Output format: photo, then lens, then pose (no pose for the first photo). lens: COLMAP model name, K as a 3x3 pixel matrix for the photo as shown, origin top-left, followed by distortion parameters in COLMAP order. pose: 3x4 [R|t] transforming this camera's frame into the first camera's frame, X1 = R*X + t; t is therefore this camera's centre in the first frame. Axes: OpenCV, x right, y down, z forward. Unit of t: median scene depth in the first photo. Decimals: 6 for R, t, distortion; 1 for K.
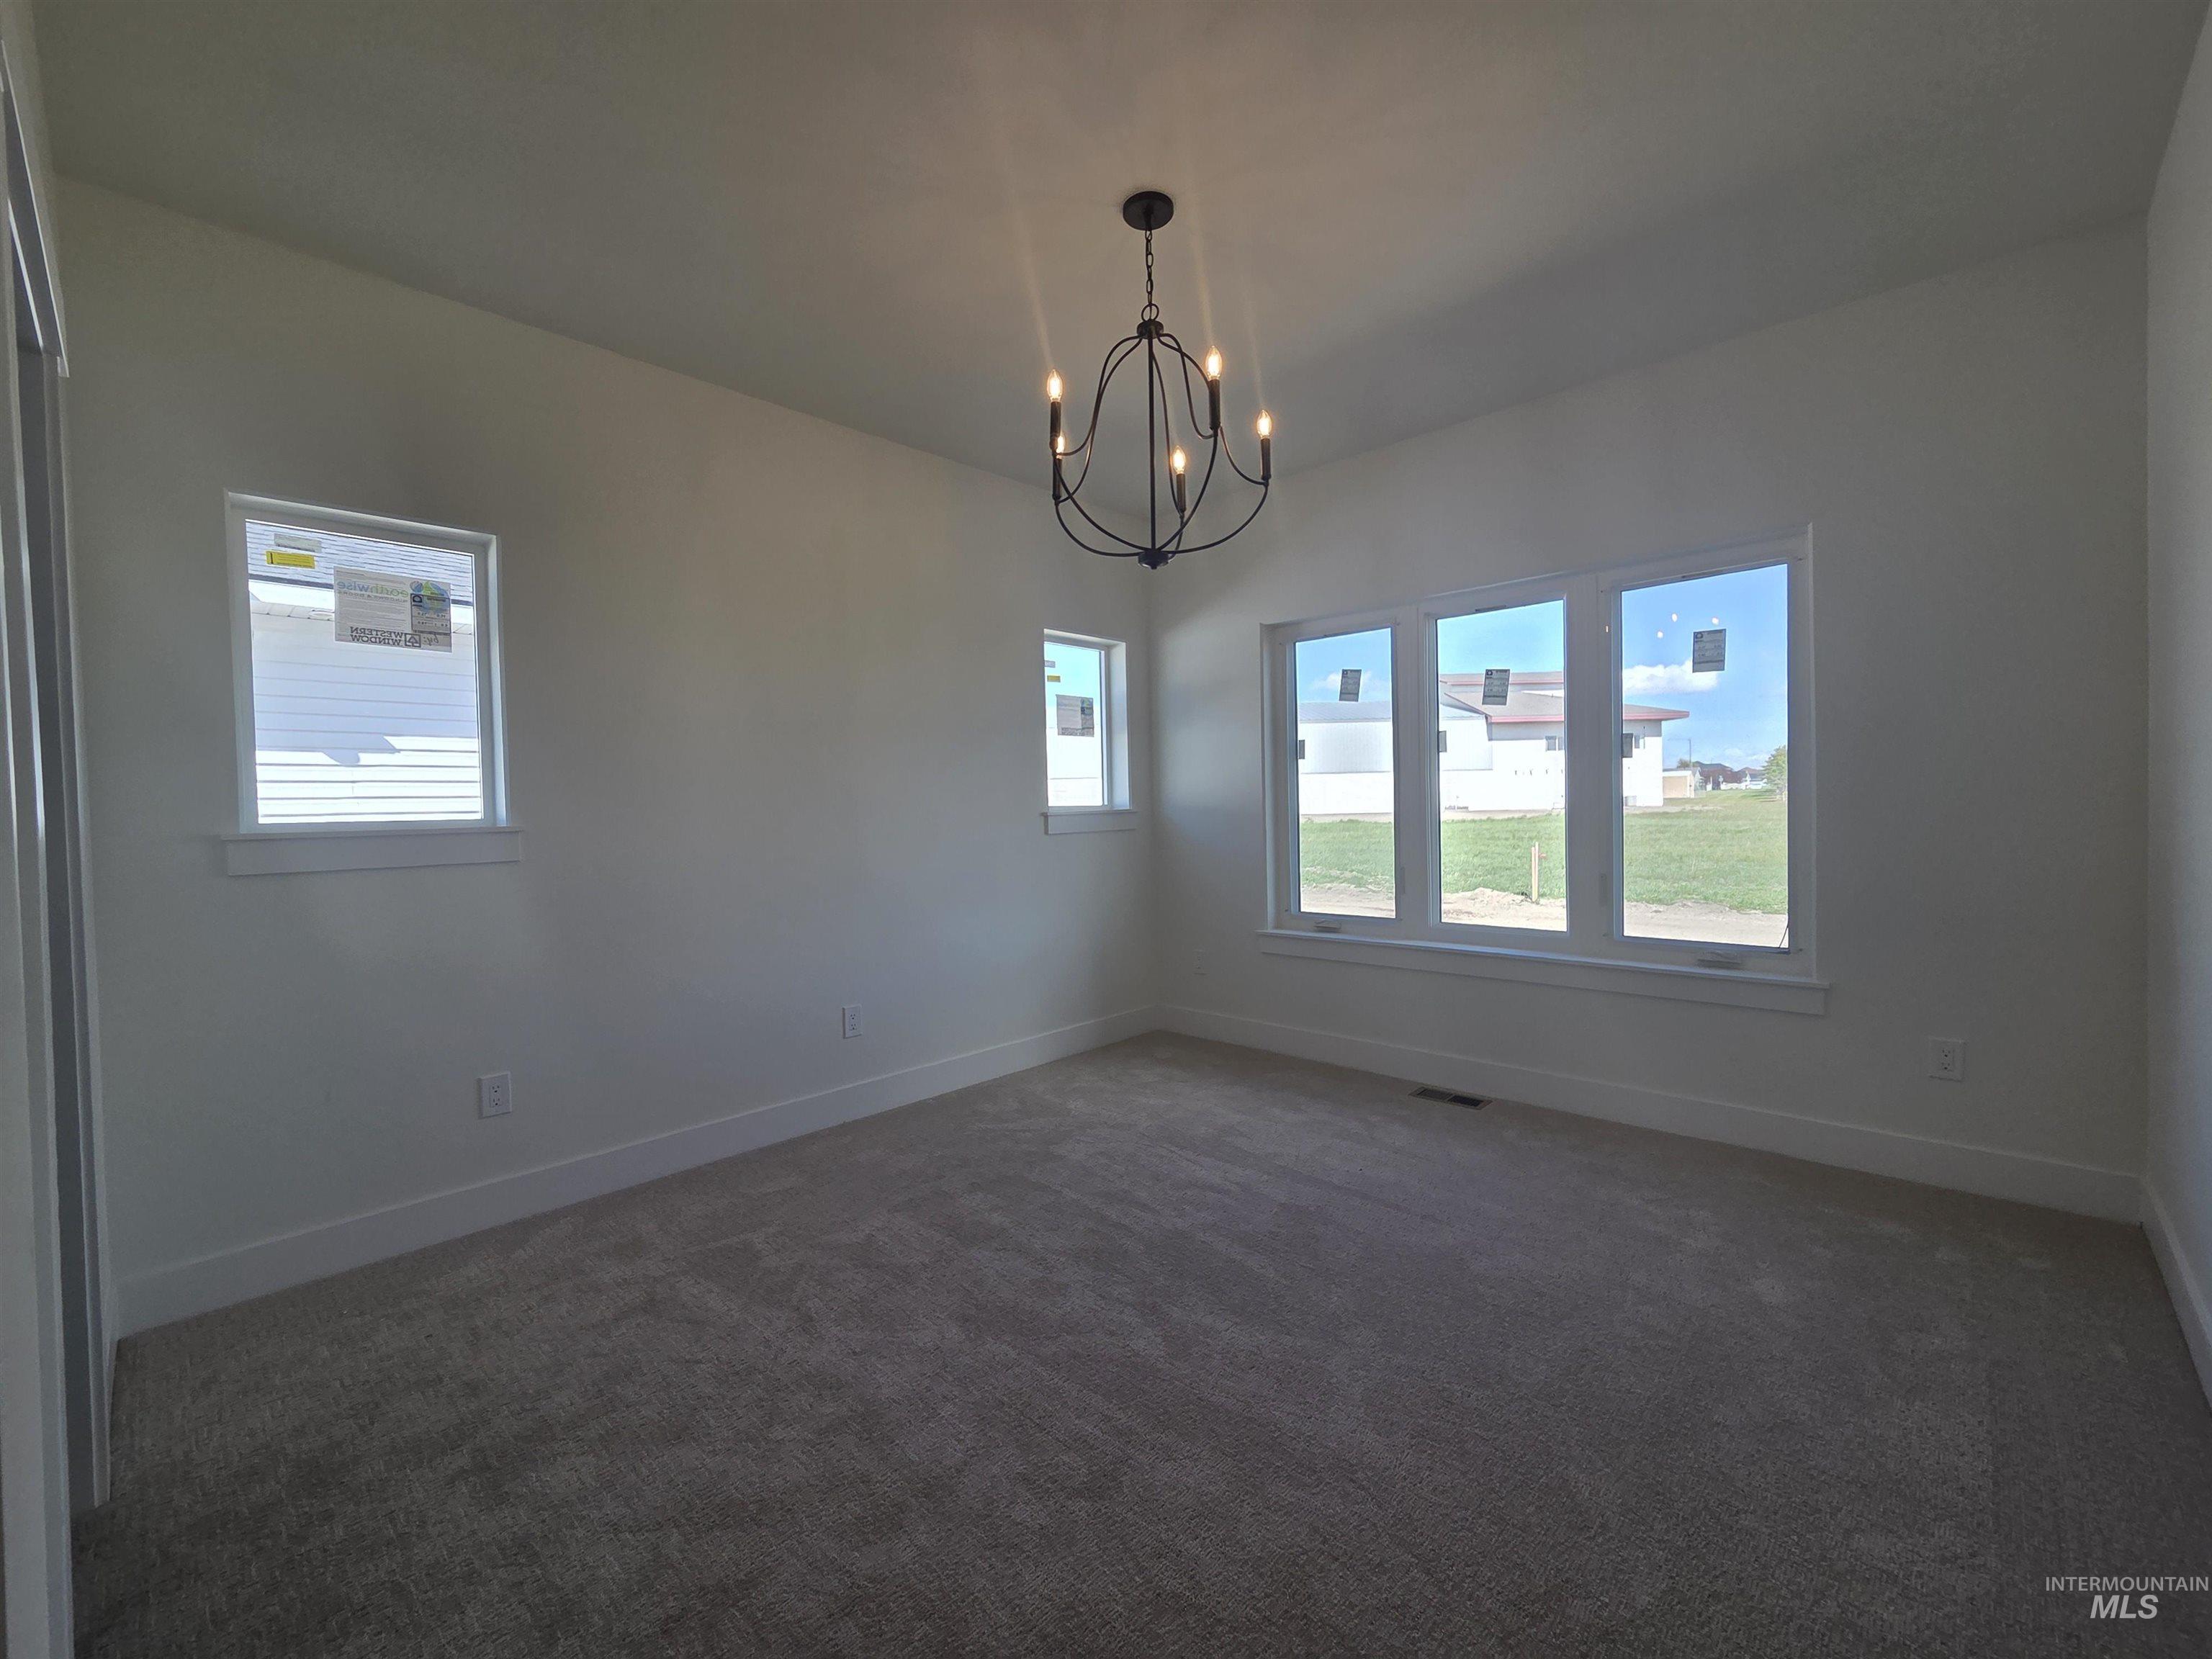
lens RADIAL K [[902.4, 0, 1093.2], [0, 902.4, 826.6], [0, 0, 1]] dist [-0.000477, 0.000297]
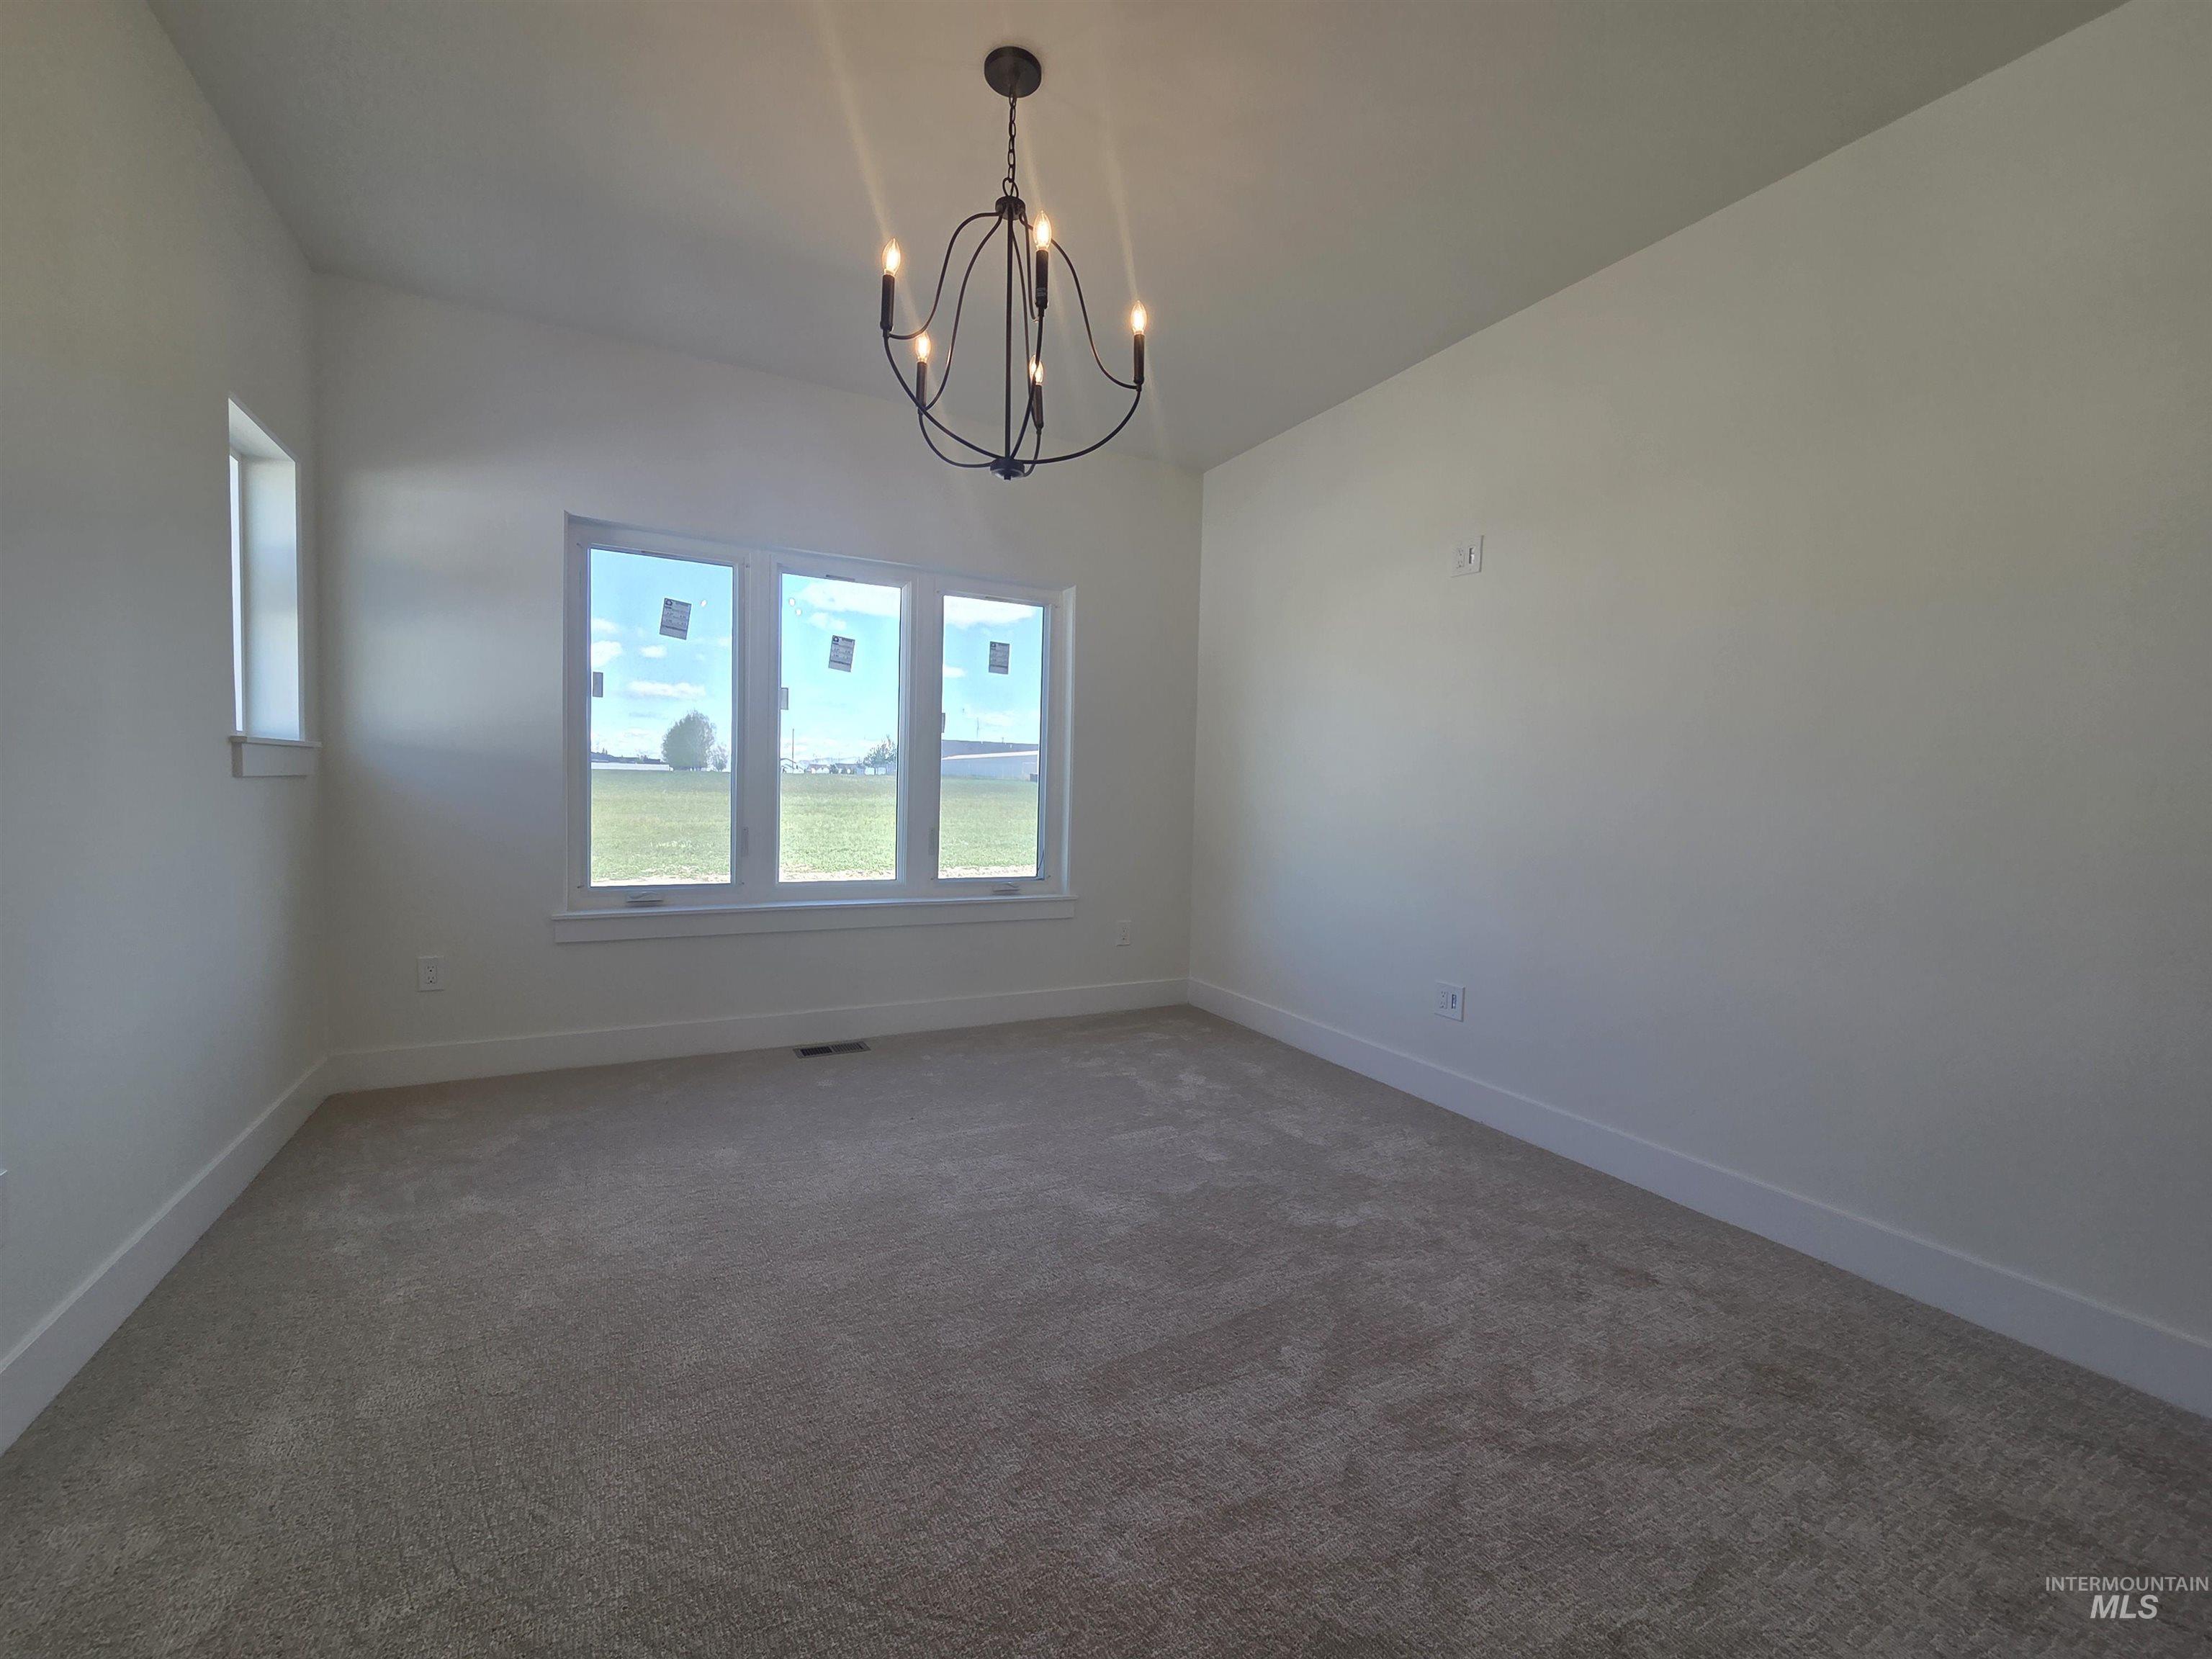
lens RADIAL K [[902.4, 0, 1093.2], [0, 902.4, 826.6], [0, 0, 1]] dist [-0.000477, 0.000297]
pose [[0.317334, -0.012976, 0.948225, -0.438224], [-0.013279, 0.999748, 0.018125, 0.022830], [-0.948221, -0.018343, 0.317082, 0.364078]]
